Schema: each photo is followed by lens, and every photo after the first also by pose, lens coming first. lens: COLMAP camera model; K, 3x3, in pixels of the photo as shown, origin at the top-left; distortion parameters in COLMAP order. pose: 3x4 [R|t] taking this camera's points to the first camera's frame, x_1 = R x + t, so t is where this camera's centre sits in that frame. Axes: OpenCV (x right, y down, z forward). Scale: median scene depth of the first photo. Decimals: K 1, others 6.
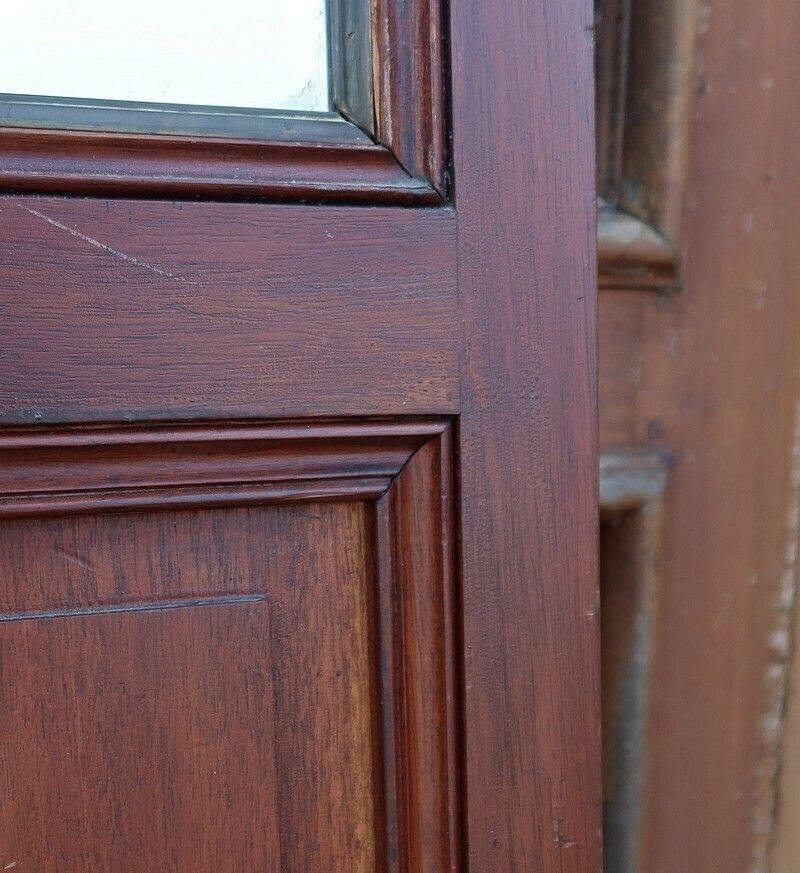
lens RADIAL K [[1327.7, 0, 400.0], [0, 1327.7, 436.5], [0, 0, 1]] dist [-0.032221, -0.089365]
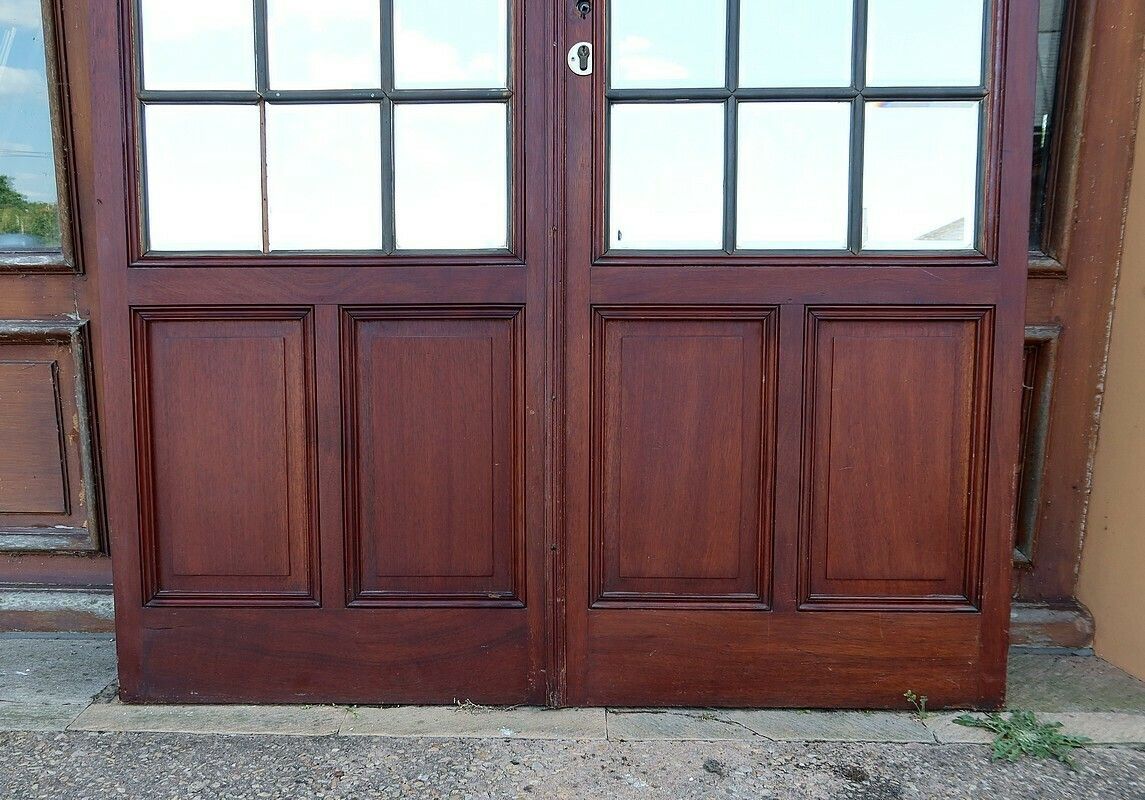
lens RADIAL K [[972.5, 0, 498.0], [0, 972.5, 449.4], [0, 0, 1]] dist [-0.017585, 0.004360]
pose [[0.911098, 0.057163, -0.408206, -0.105036], [-0.028527, 0.996707, 0.075903, 0.215615], [0.411201, -0.057510, 0.909729, -2.253590]]
